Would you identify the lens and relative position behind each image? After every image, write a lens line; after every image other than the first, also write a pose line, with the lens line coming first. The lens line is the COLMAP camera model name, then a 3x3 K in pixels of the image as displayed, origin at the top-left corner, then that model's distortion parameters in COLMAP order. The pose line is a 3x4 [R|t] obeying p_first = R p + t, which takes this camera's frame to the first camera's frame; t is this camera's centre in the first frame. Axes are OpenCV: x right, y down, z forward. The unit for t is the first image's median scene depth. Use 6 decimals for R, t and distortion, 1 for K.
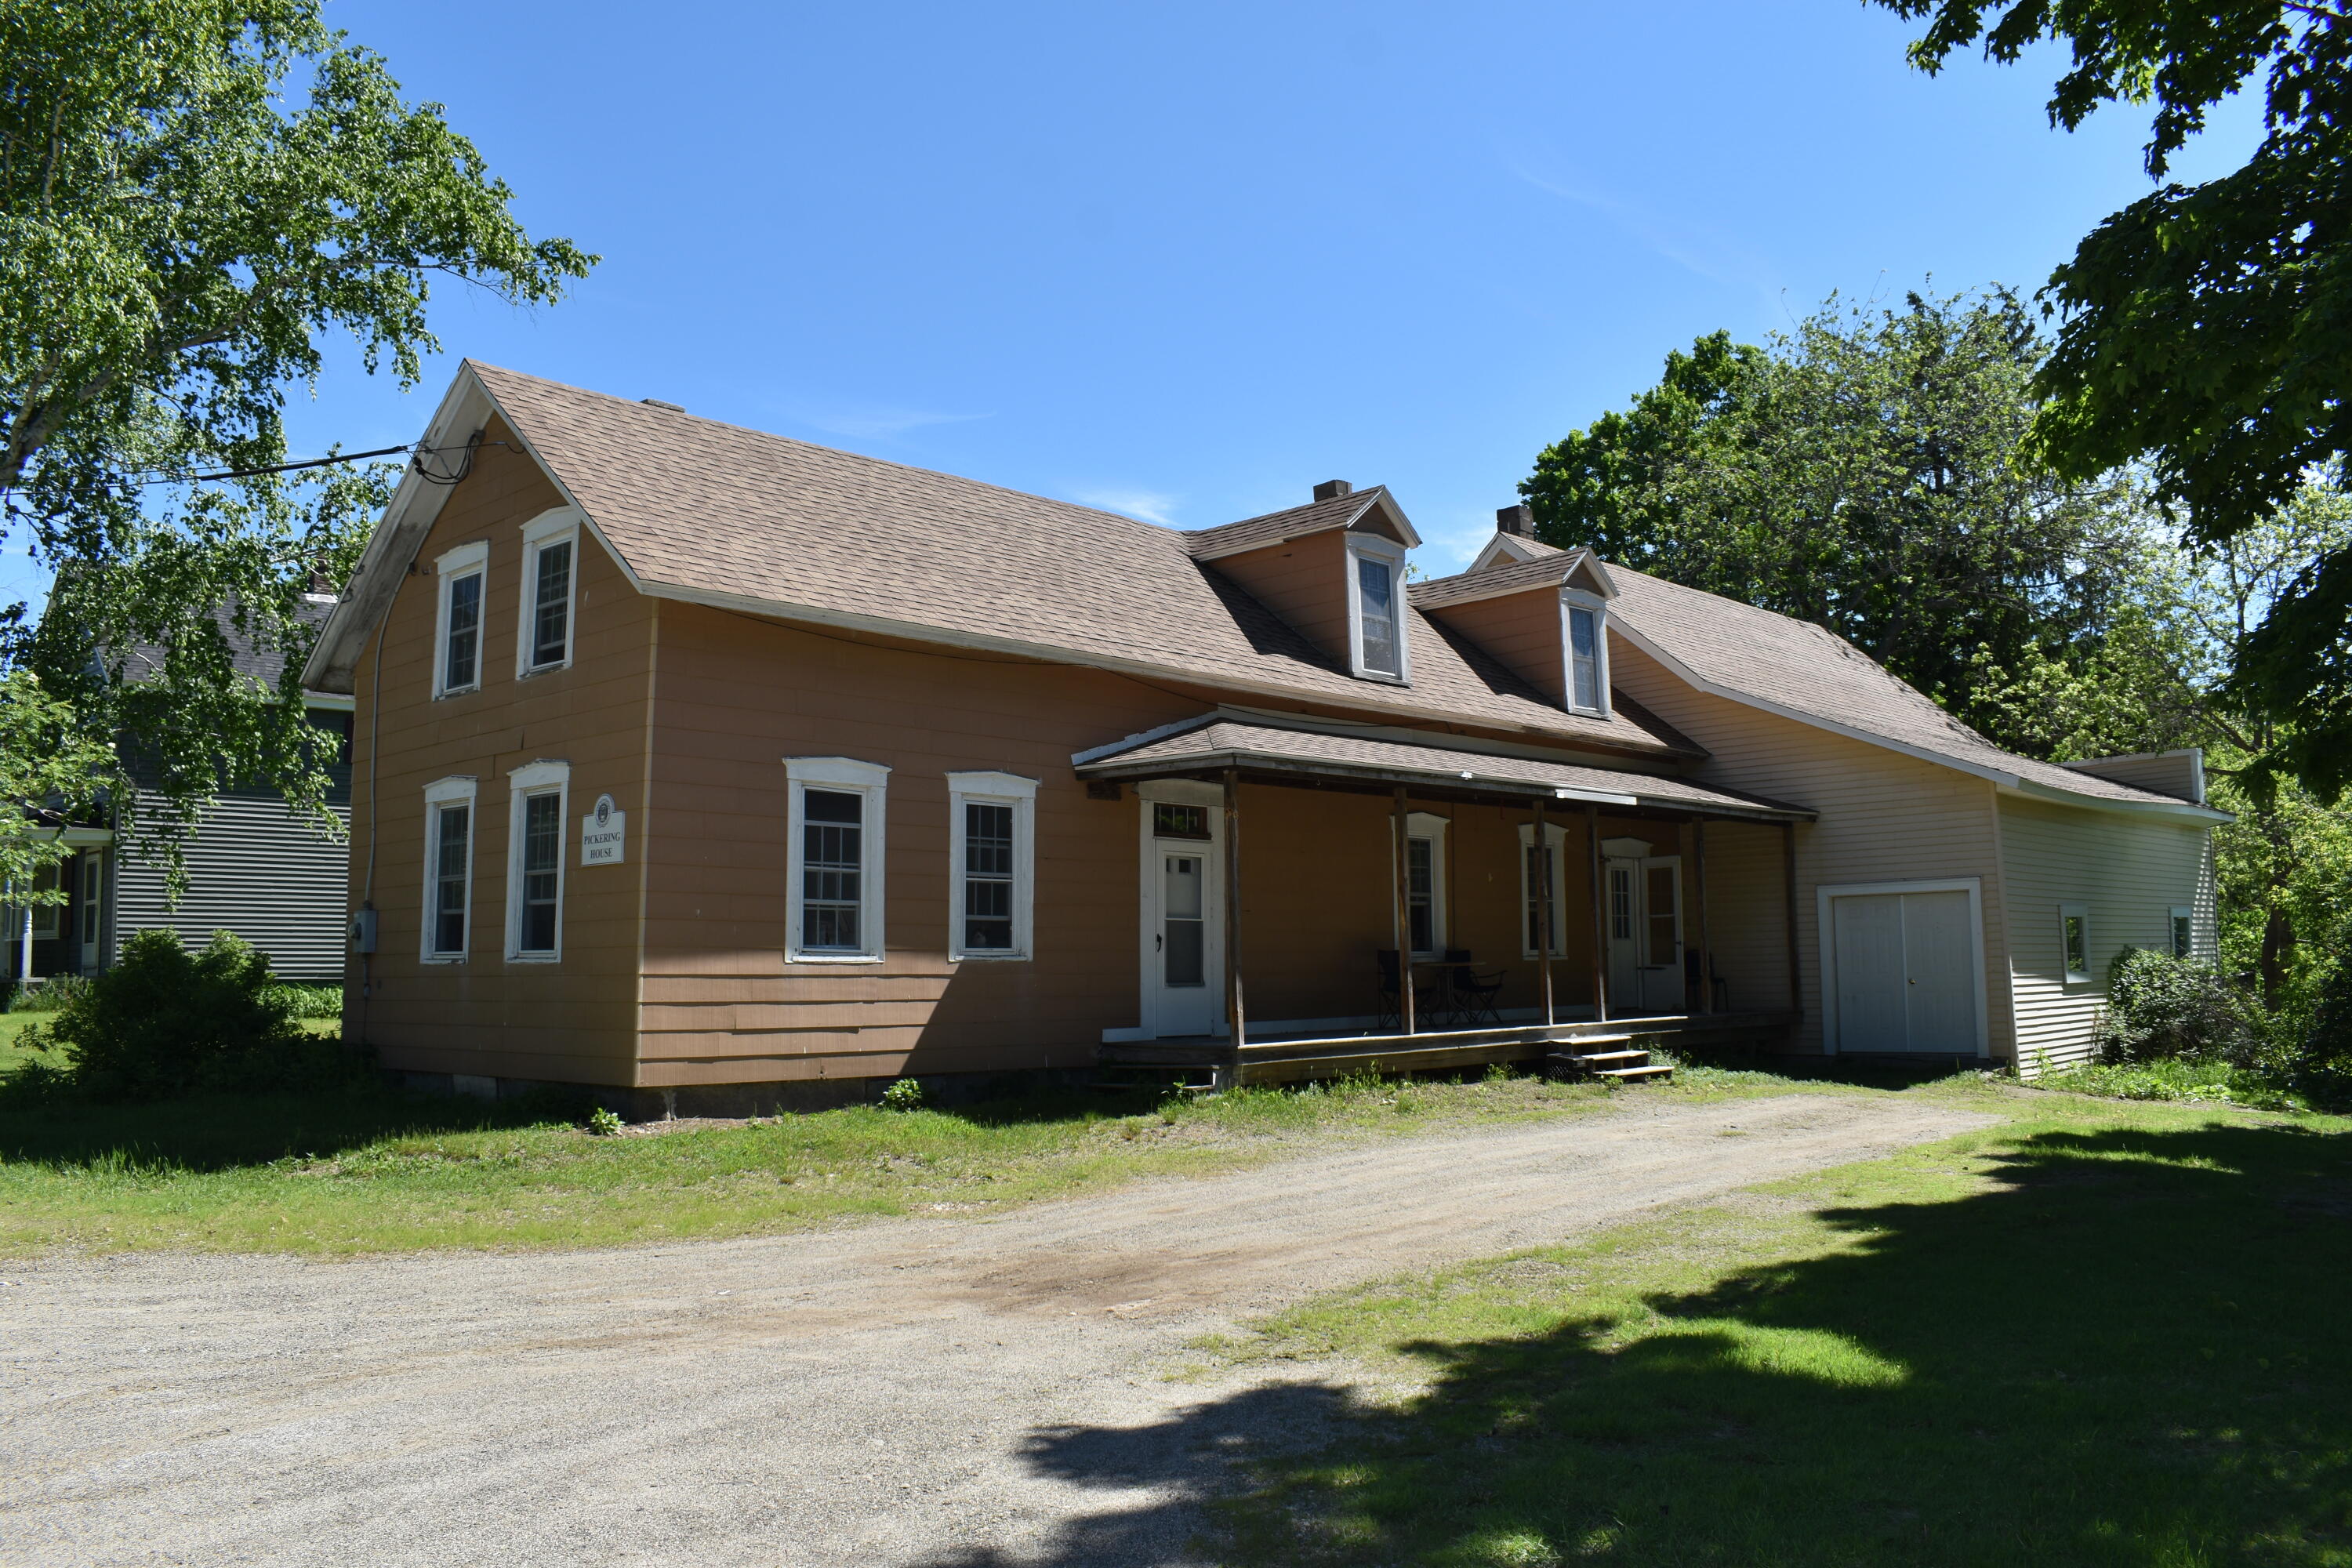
lens RADIAL K [[1773.3, 0, 1166.5], [0, 1773.3, 785.4], [0, 0, 1]] dist [-0.116204, 0.059649]
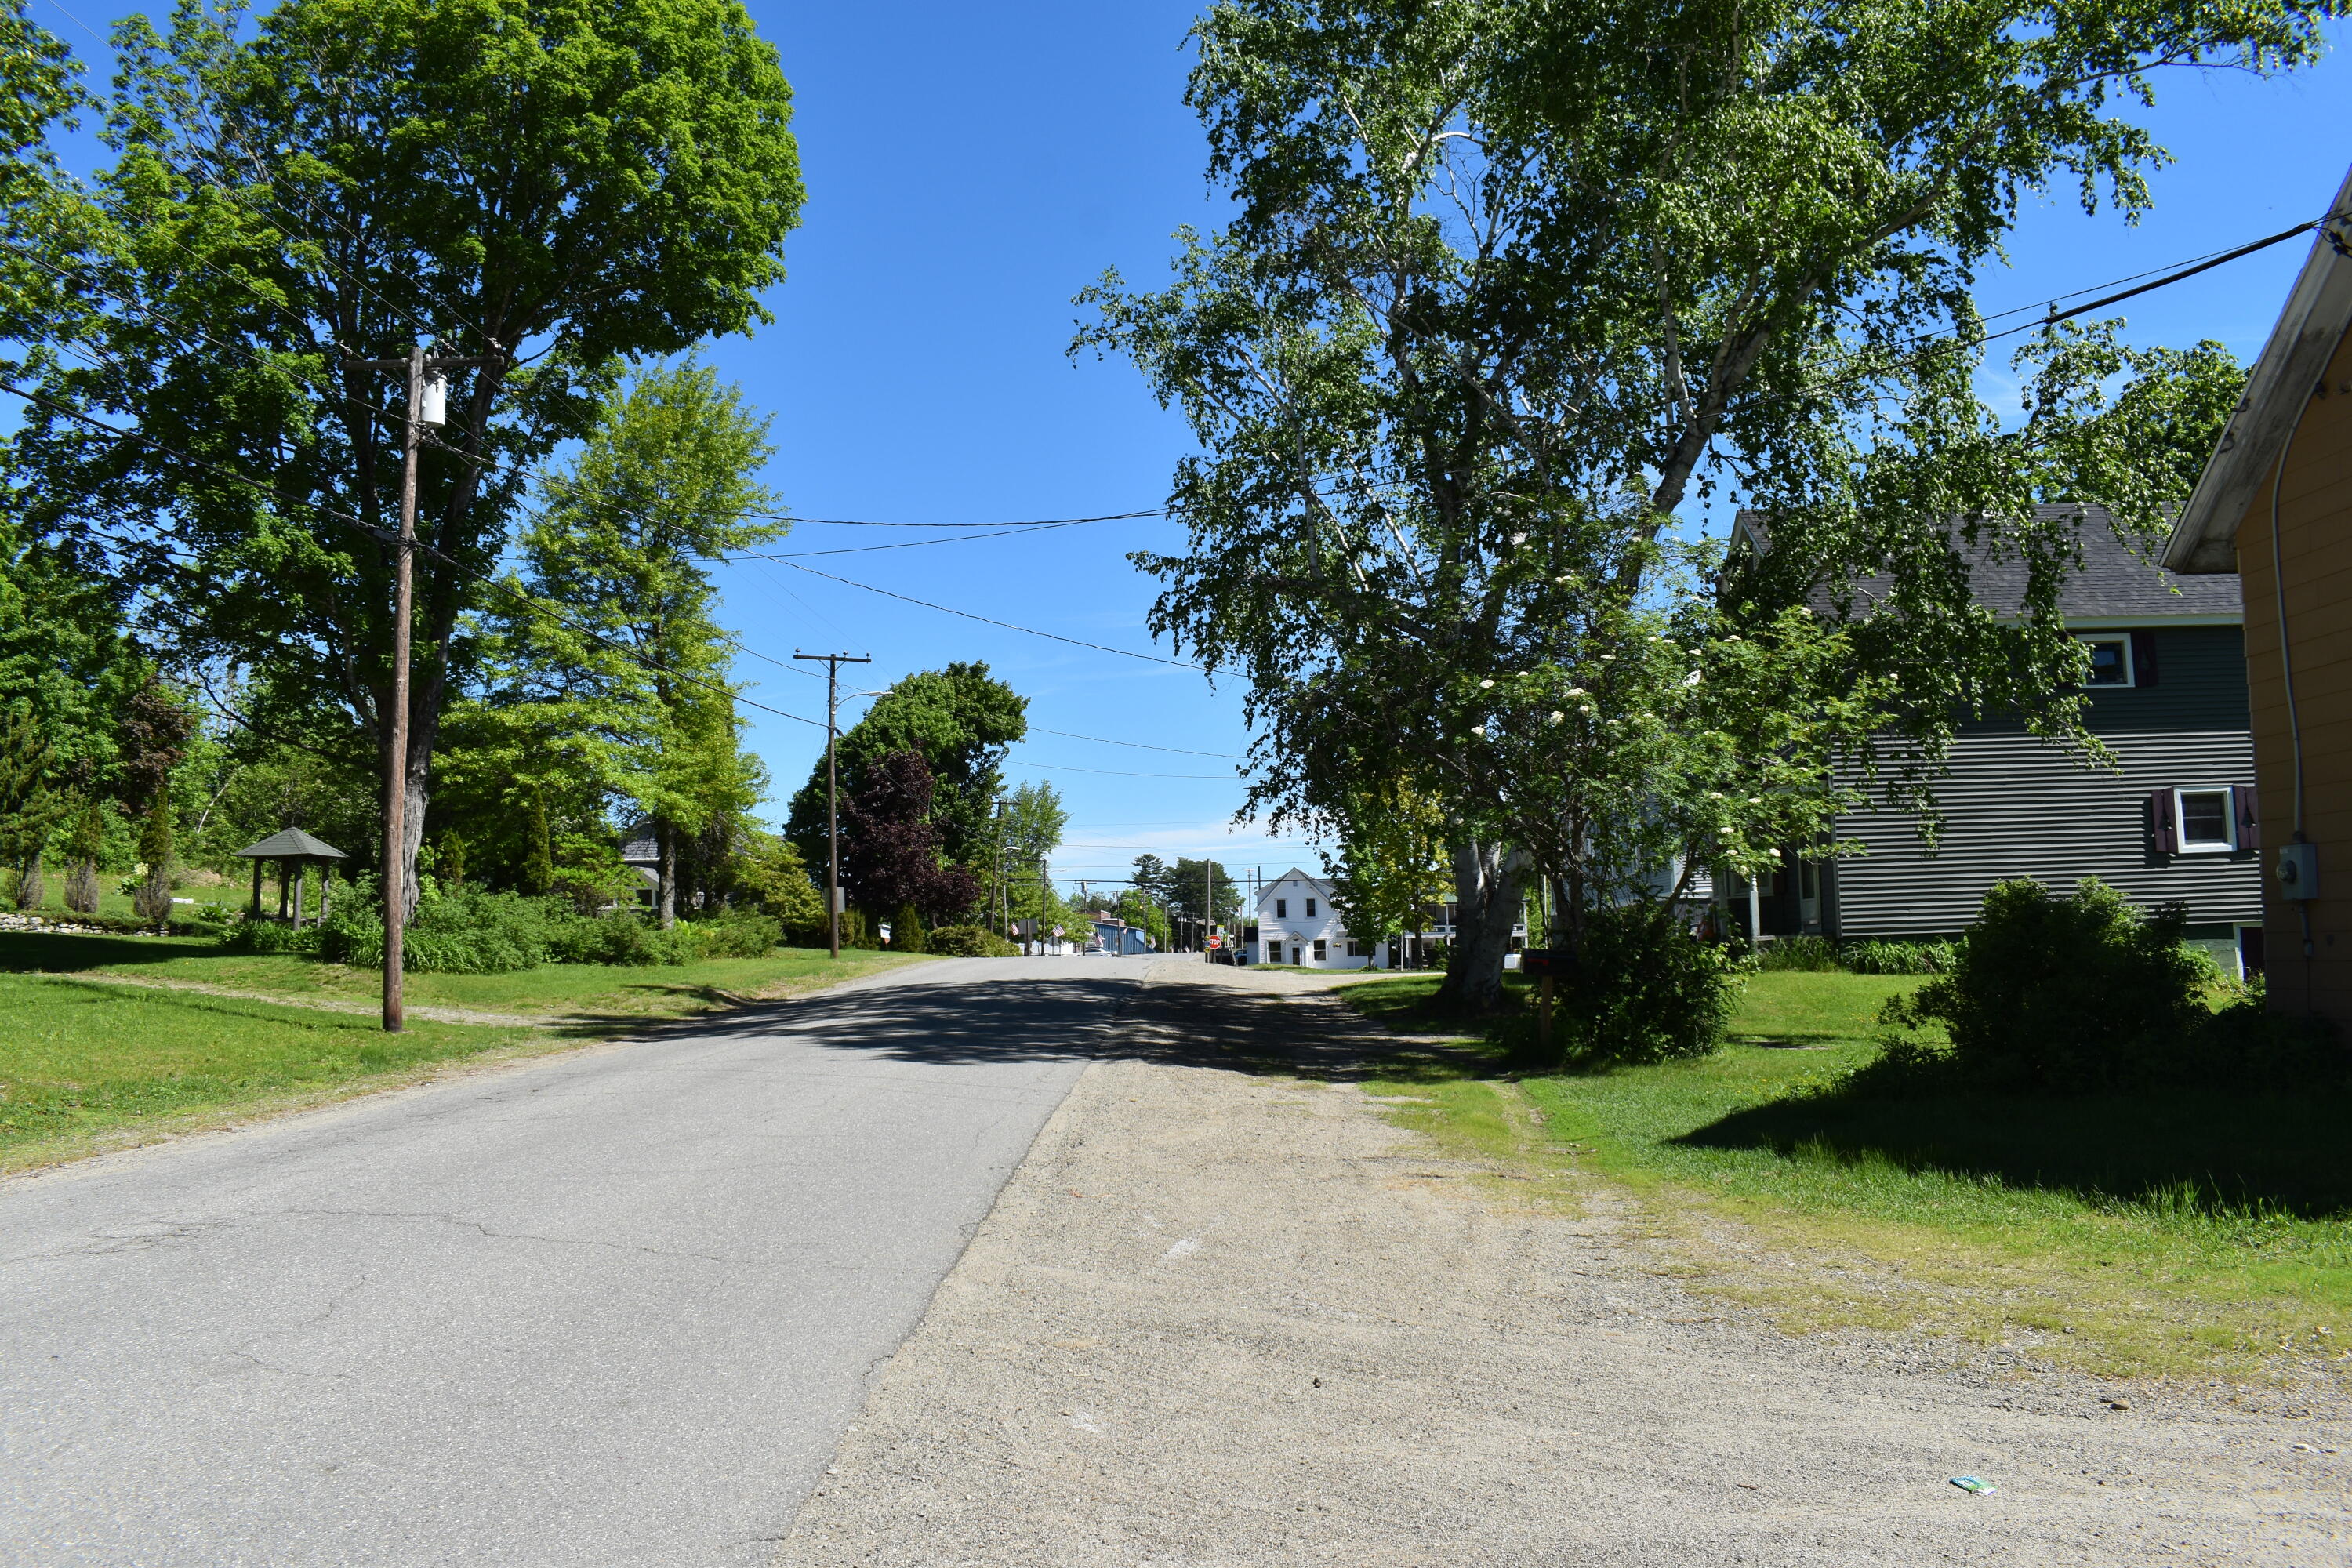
lens RADIAL K [[1773.3, 0, 1166.5], [0, 1773.3, 785.4], [0, 0, 1]] dist [-0.116204, 0.059649]
pose [[0.659018, -0.070236, -0.748841, -0.239448], [0.094004, 0.995515, -0.010644, 0.008418], [0.746230, -0.063380, 0.662664, 0.143340]]
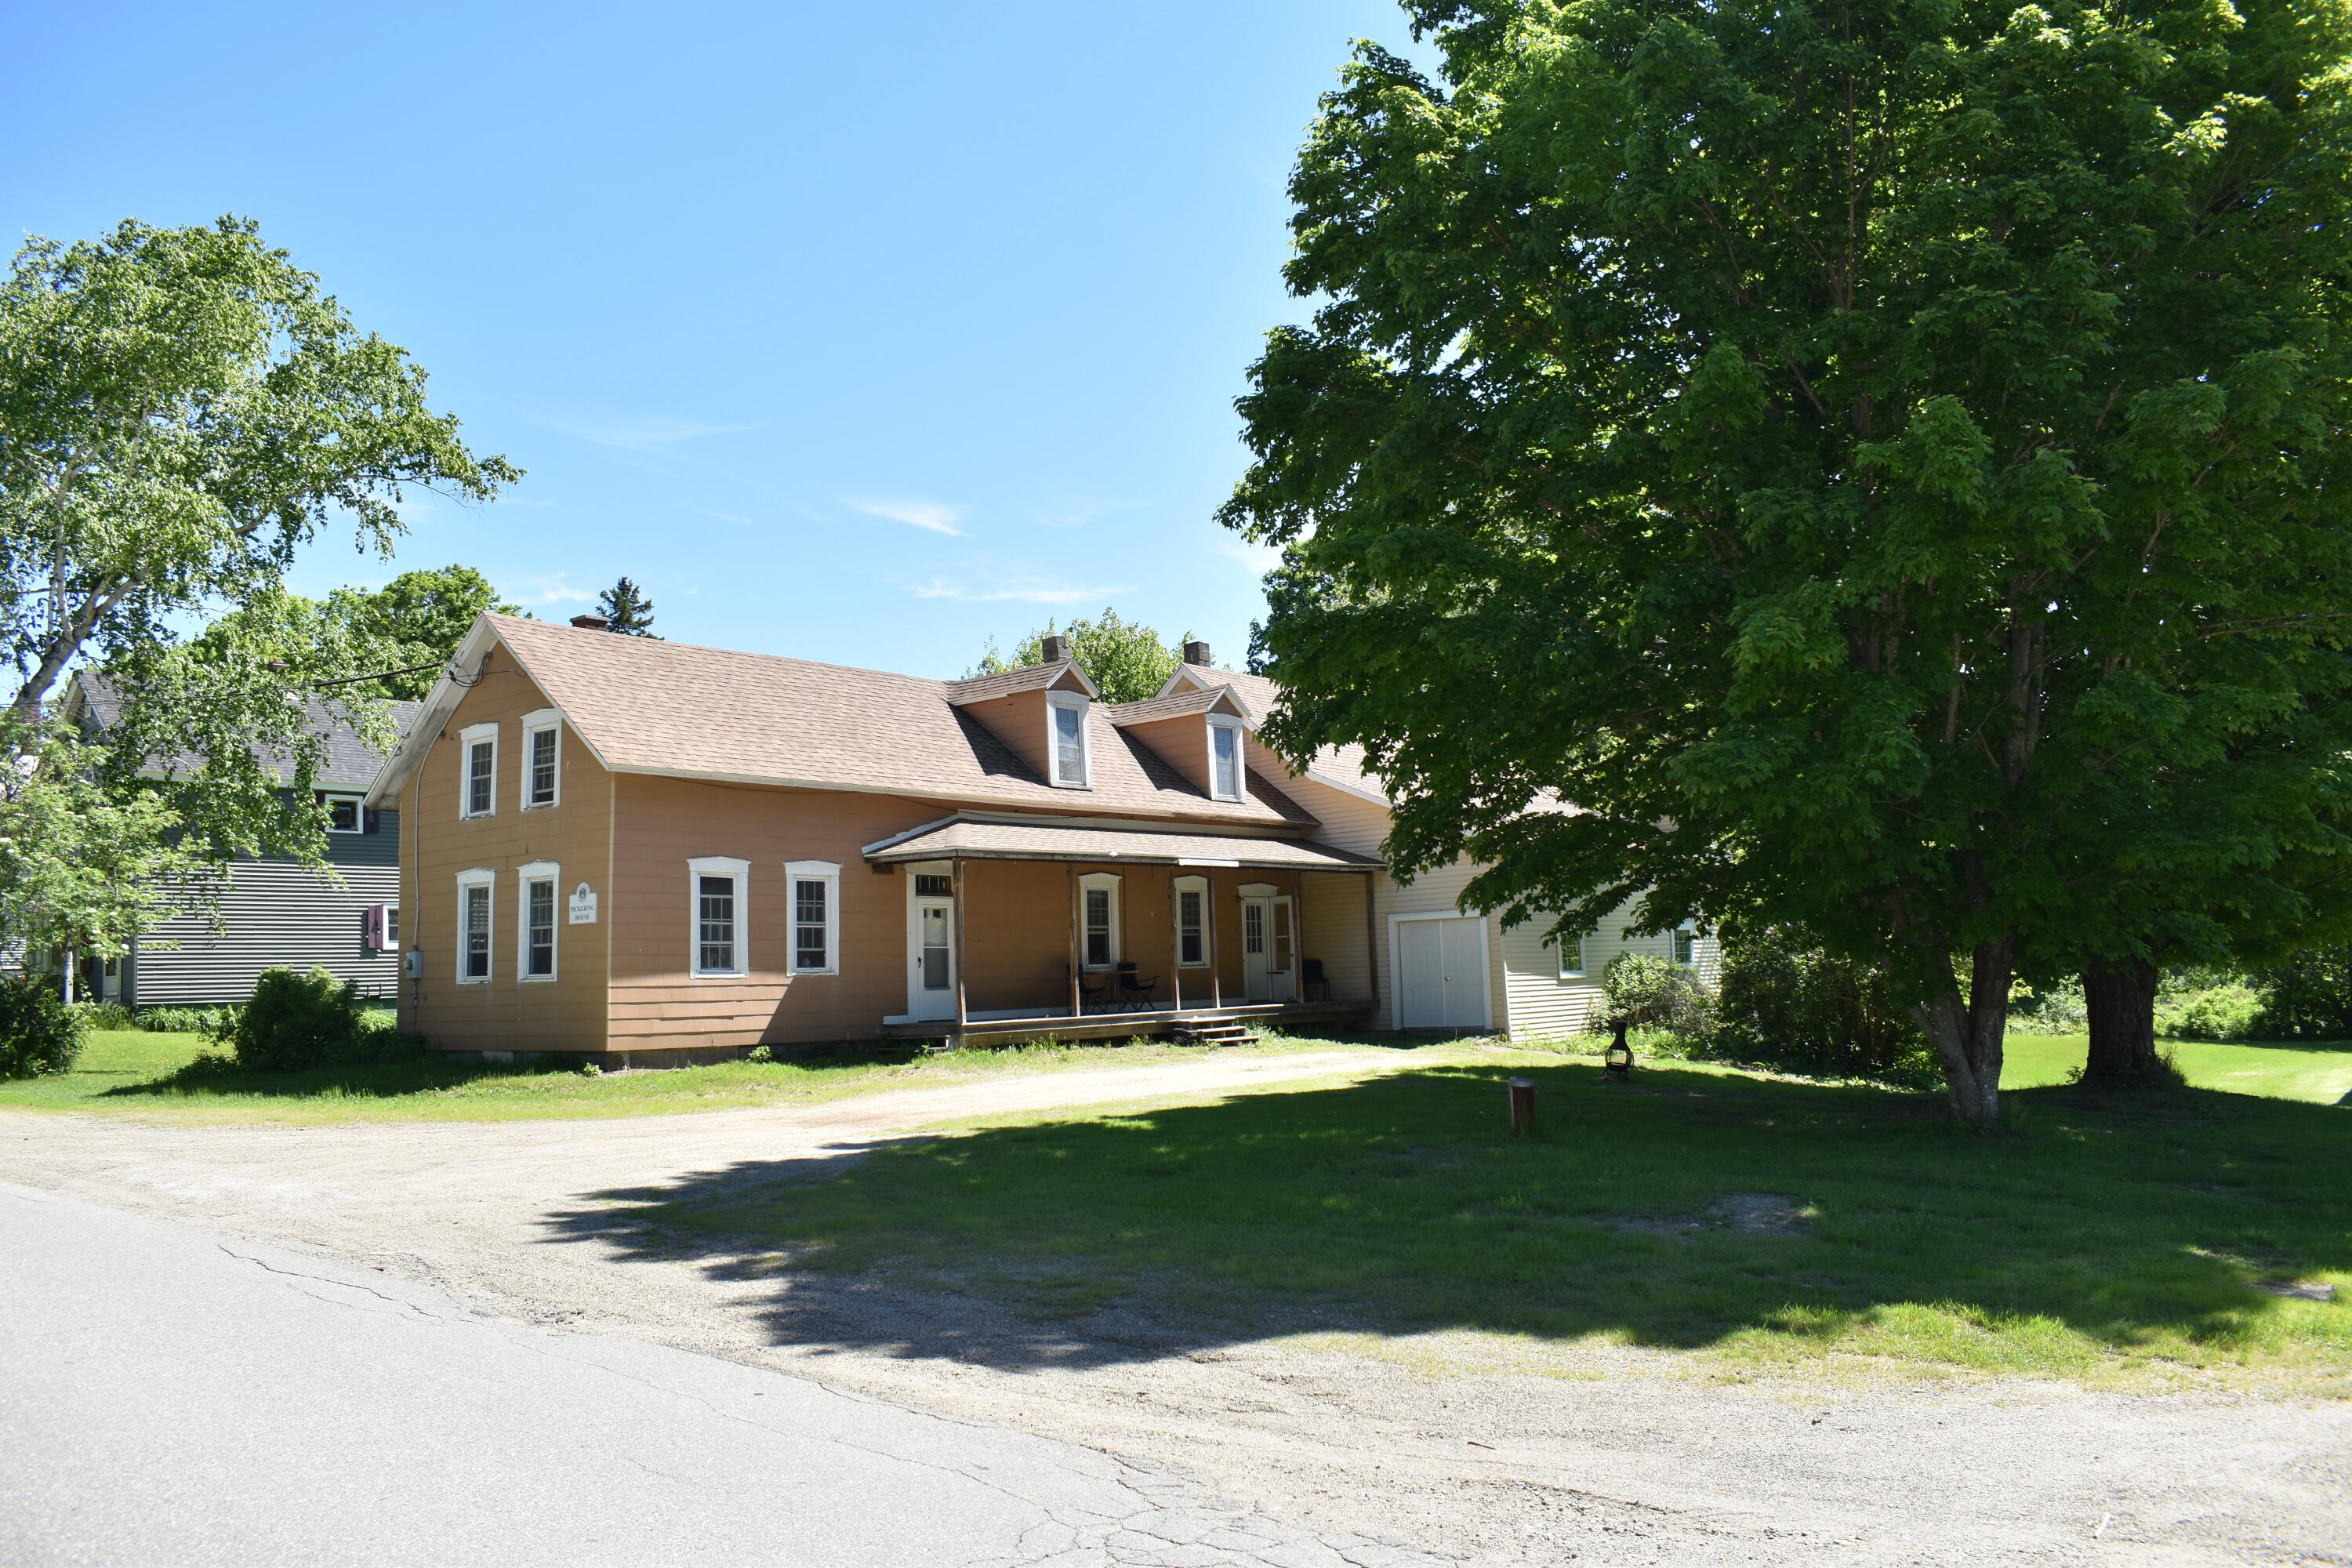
lens RADIAL K [[1773.3, 0, 1166.5], [0, 1773.3, 785.4], [0, 0, 1]] dist [-0.116204, 0.059649]
pose [[0.996133, -0.011810, 0.087057, 0.087405], [0.012358, 0.999907, -0.005750, -0.063760], [-0.086981, 0.006804, 0.996187, -0.660918]]
